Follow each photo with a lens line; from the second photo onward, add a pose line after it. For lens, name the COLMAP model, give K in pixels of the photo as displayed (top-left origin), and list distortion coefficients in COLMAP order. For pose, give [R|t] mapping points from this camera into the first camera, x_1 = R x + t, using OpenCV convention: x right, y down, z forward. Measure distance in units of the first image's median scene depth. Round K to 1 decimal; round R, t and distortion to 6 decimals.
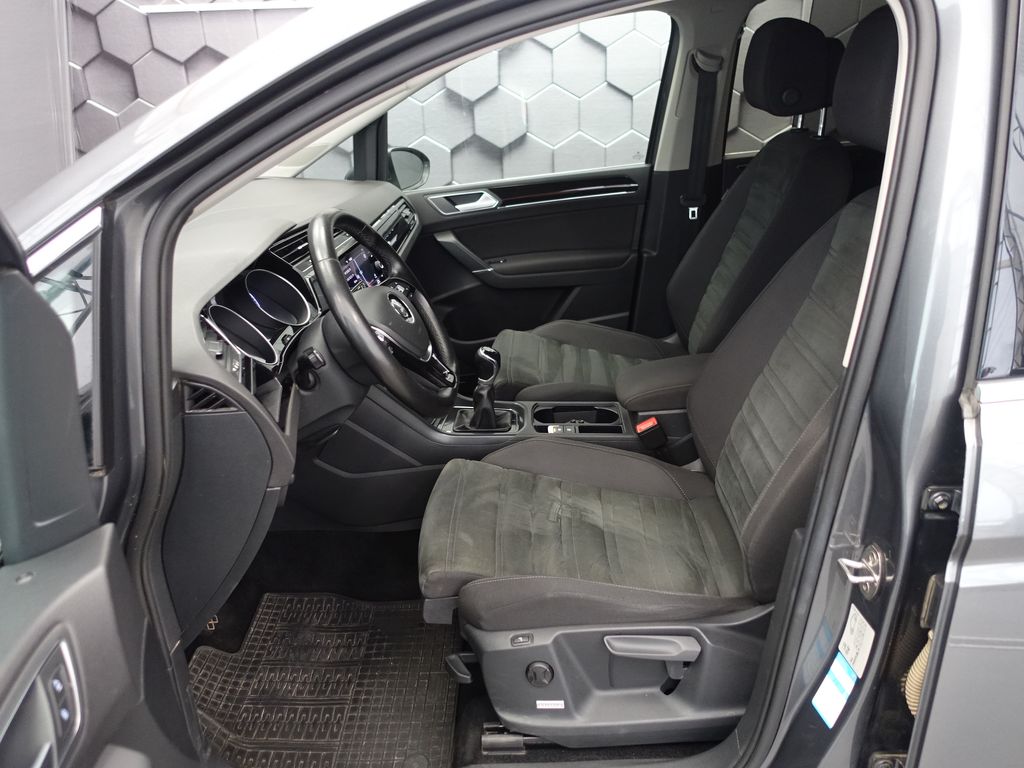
lens RADIAL K [[792.3, 0, 512.0], [0, 792.3, 384.0], [0, 0, 1]] dist [0.003720, -0.008894]
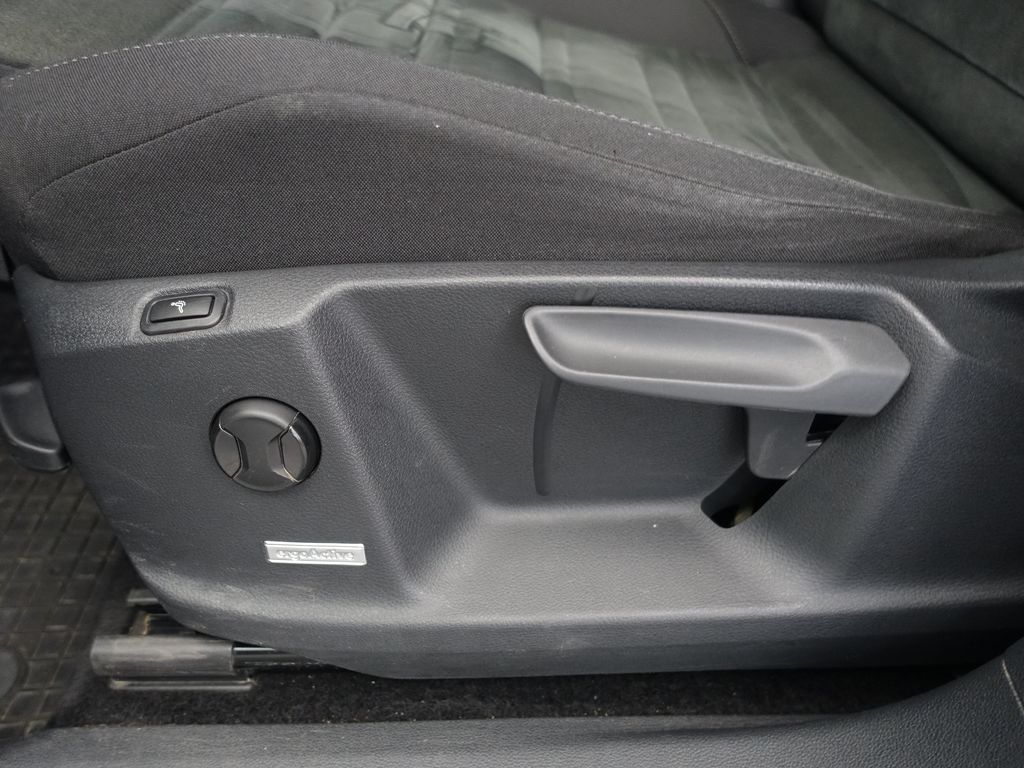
lens RADIAL K [[792.3, 0, 512.0], [0, 792.3, 384.0], [0, 0, 1]] dist [0.003720, -0.008894]
pose [[0.995266, 0.035718, 0.090389, 0.088821], [-0.057526, 0.966109, 0.251642, 0.273624], [-0.078337, -0.255651, 0.963590, 0.741218]]
